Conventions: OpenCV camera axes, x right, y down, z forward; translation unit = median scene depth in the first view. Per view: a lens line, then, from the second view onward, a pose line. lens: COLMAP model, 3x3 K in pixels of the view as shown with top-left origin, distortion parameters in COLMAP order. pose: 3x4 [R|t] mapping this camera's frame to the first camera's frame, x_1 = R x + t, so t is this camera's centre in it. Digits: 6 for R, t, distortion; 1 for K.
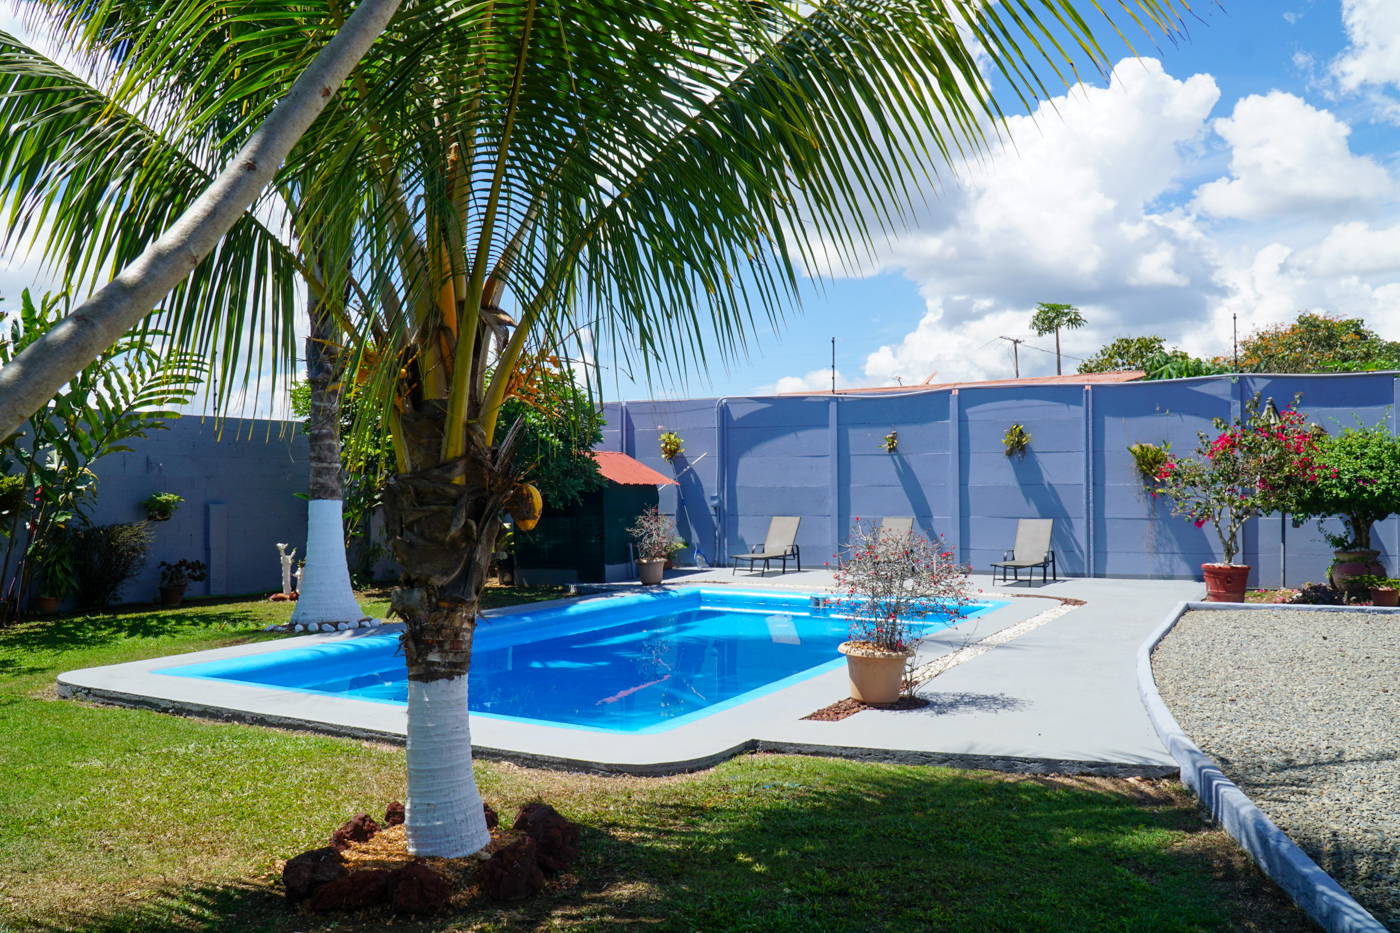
lens RADIAL K [[1125.2, 0, 693.6], [0, 1125.2, 459.3], [0, 0, 1]] dist [0.003791, -0.004481]
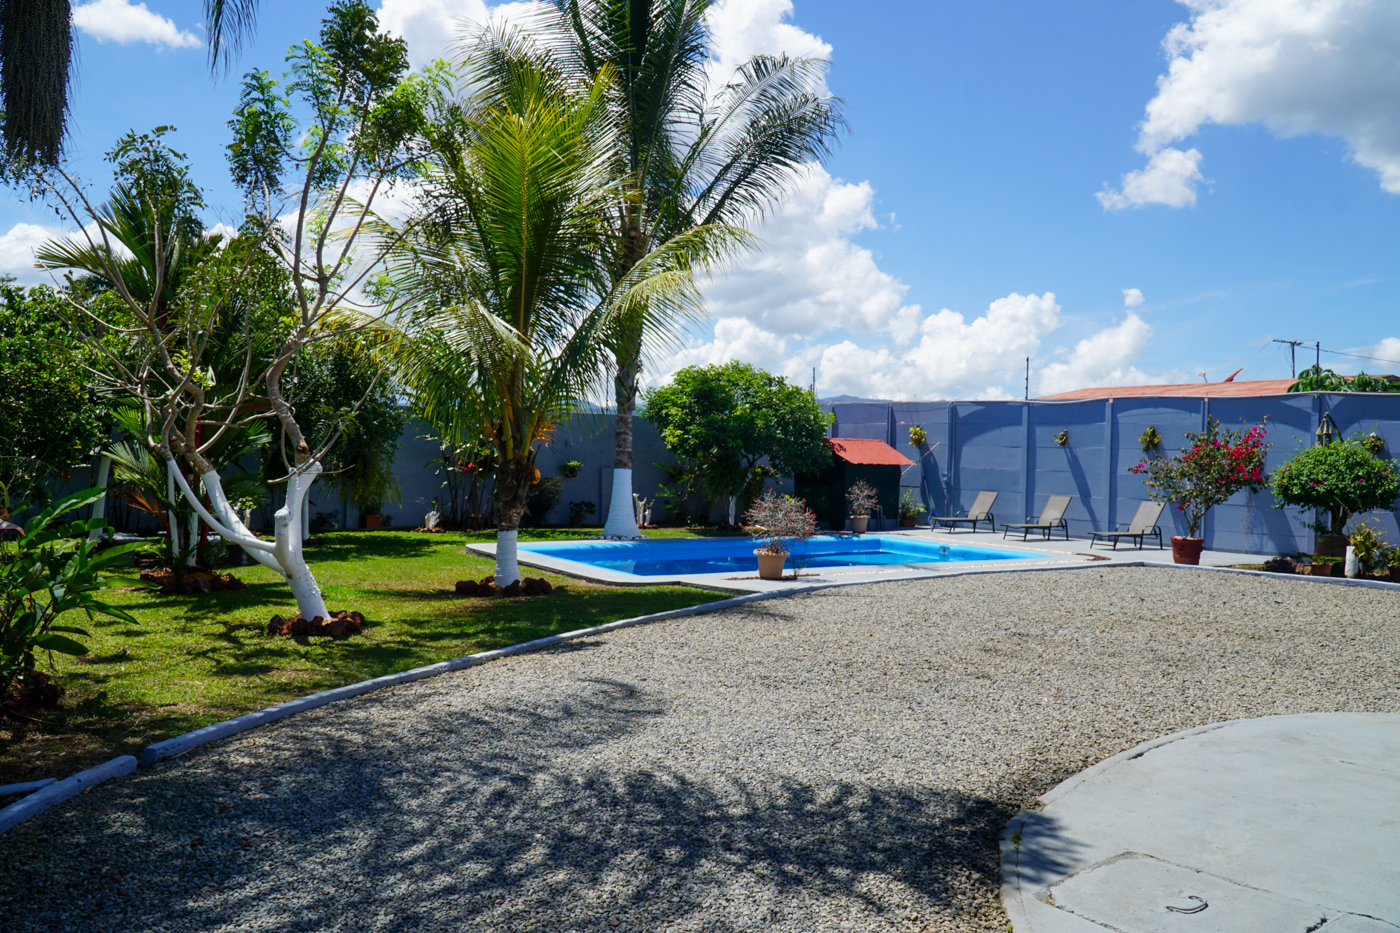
lens RADIAL K [[1125.2, 0, 693.6], [0, 1125.2, 459.3], [0, 0, 1]] dist [0.003791, -0.004481]
pose [[0.893028, 0.031071, -0.448927, 0.383347], [-0.017542, 0.999259, 0.034266, -0.028101], [0.449659, -0.022725, 0.892911, -0.363952]]
